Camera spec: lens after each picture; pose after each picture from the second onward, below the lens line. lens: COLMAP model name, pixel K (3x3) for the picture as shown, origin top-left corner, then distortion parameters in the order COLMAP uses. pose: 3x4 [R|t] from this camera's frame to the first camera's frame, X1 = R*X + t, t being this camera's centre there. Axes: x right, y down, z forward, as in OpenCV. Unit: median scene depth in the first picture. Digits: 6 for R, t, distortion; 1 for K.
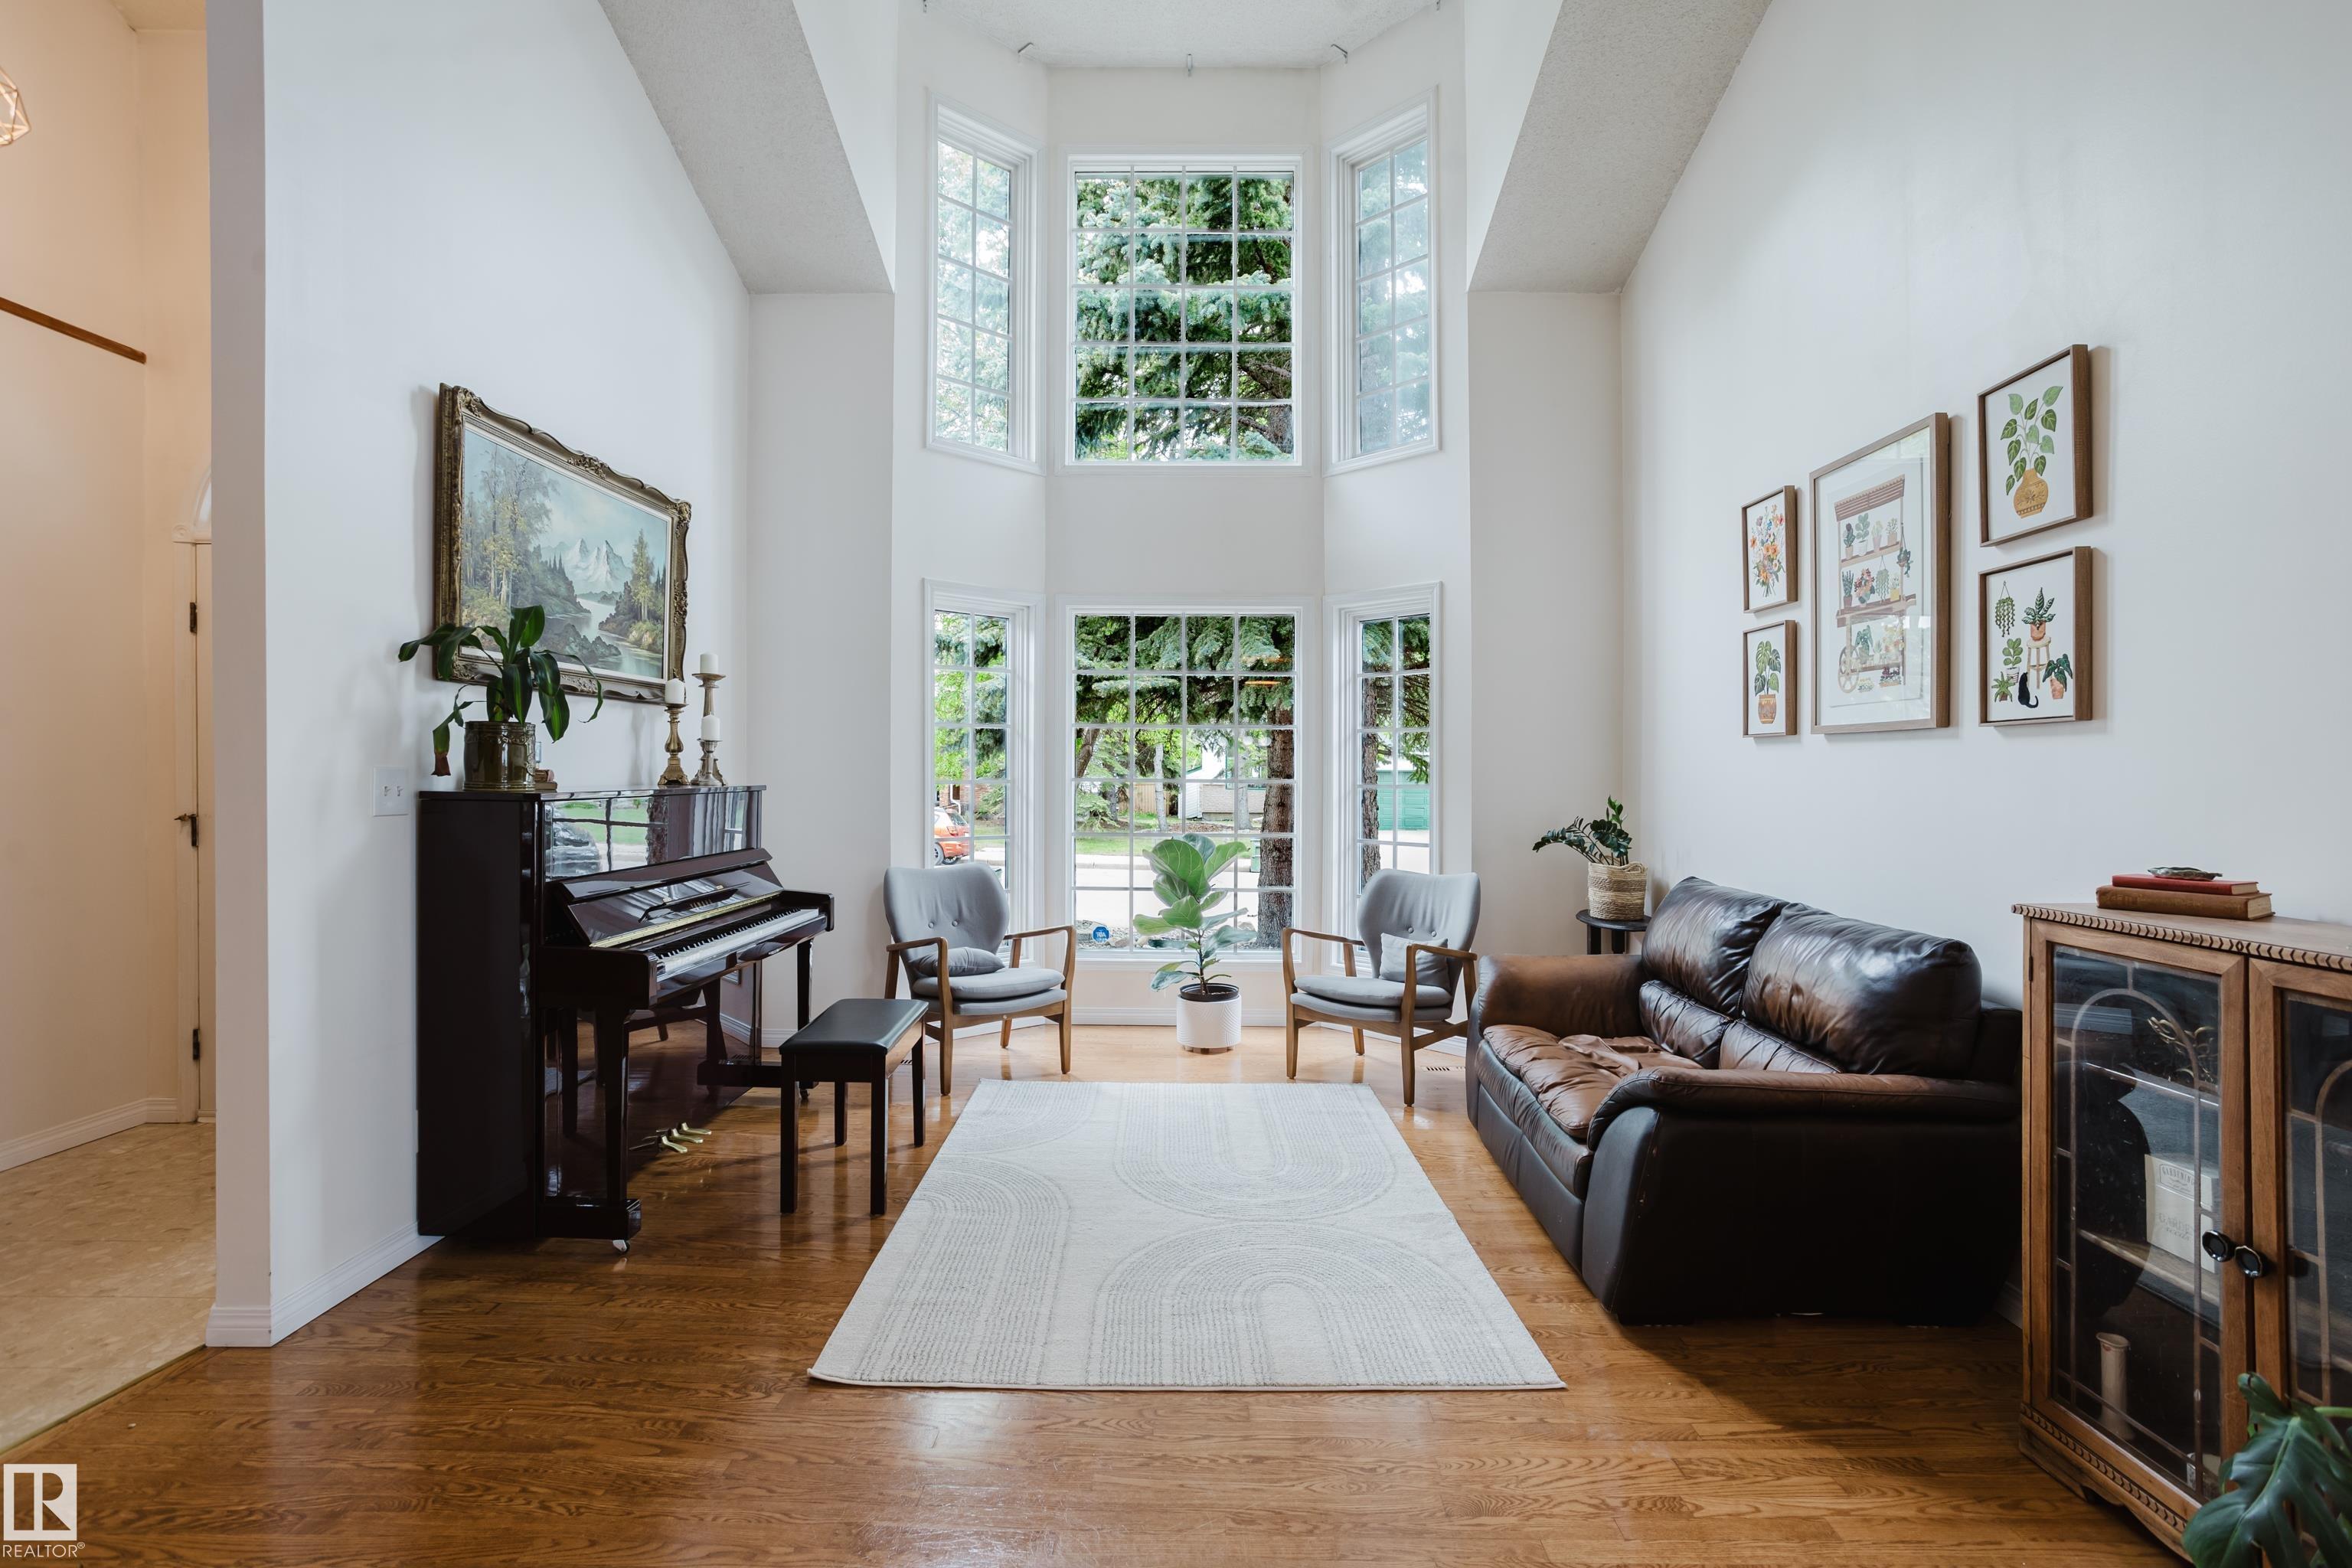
lens RADIAL K [[1154.3, 0, 1170.8], [0, 1154.3, 781.2], [0, 0, 1]] dist [-0.055281, 0.036047]
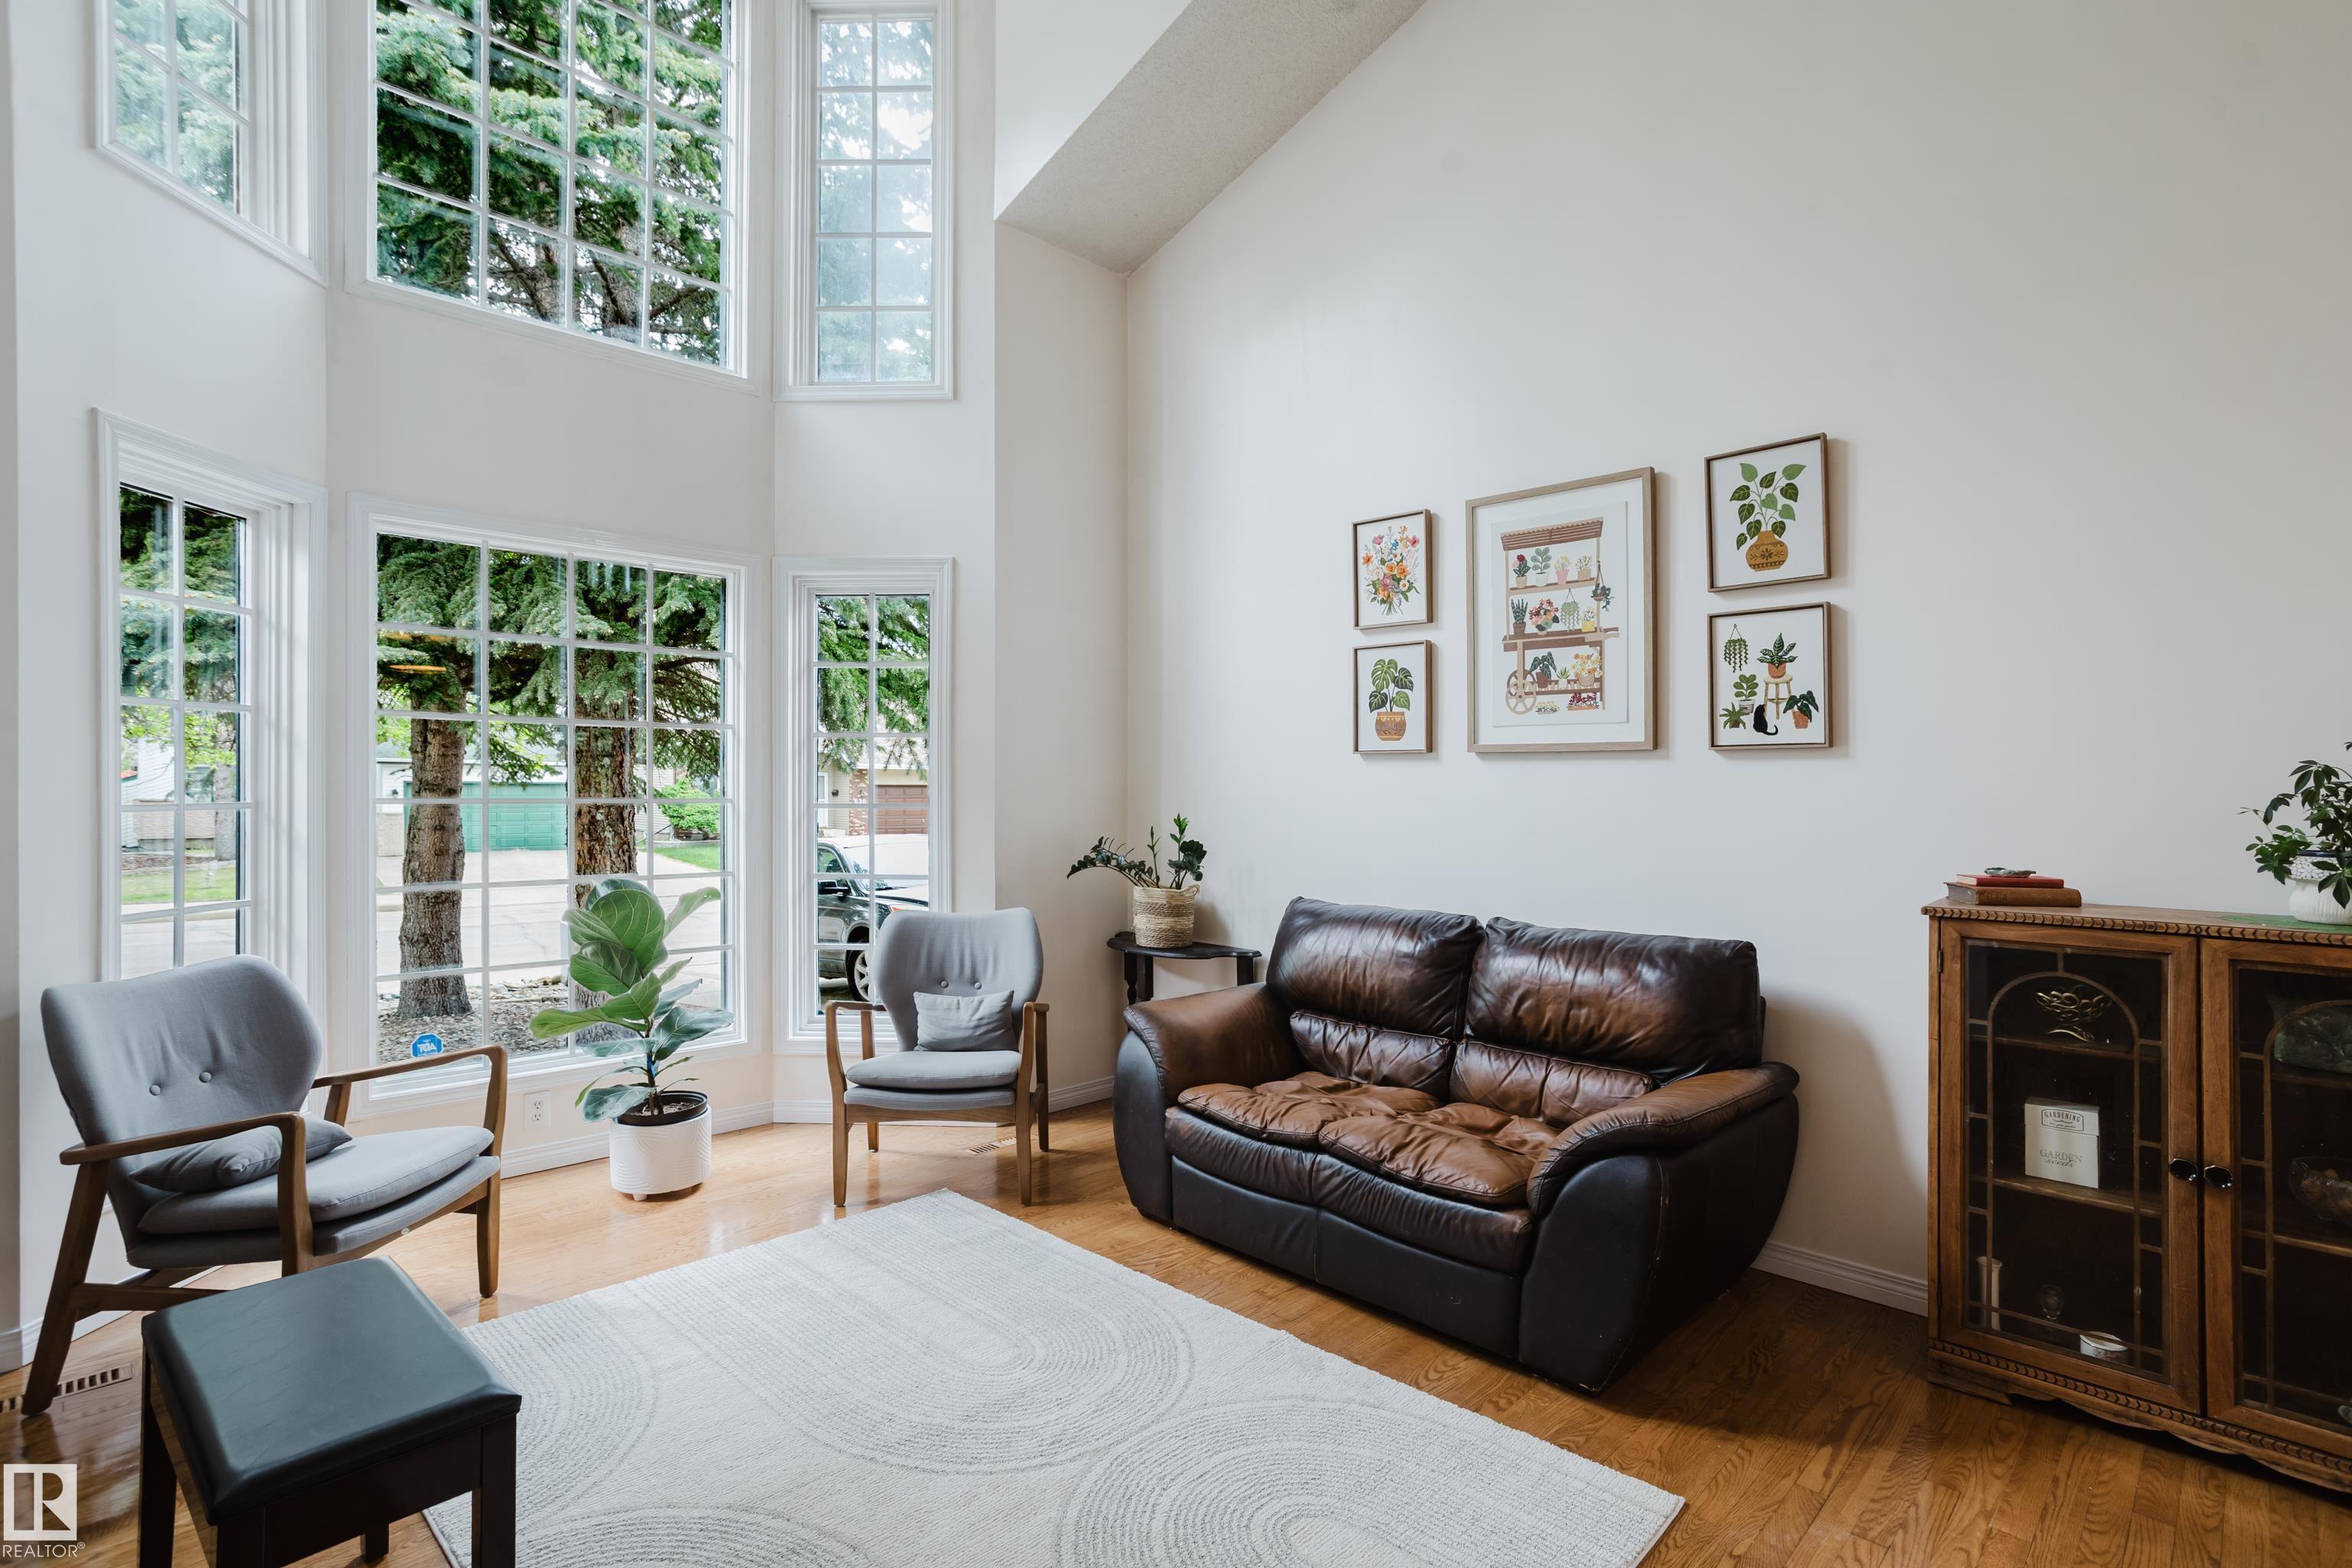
lens RADIAL K [[1154.3, 0, 1170.8], [0, 1154.3, 781.2], [0, 0, 1]] dist [-0.055281, 0.036047]
pose [[0.688587, 0.001680, 0.725152, -0.440844], [0.004803, 0.999965, -0.006878, -0.010415], [-0.725138, 0.008219, 0.688555, 0.546675]]
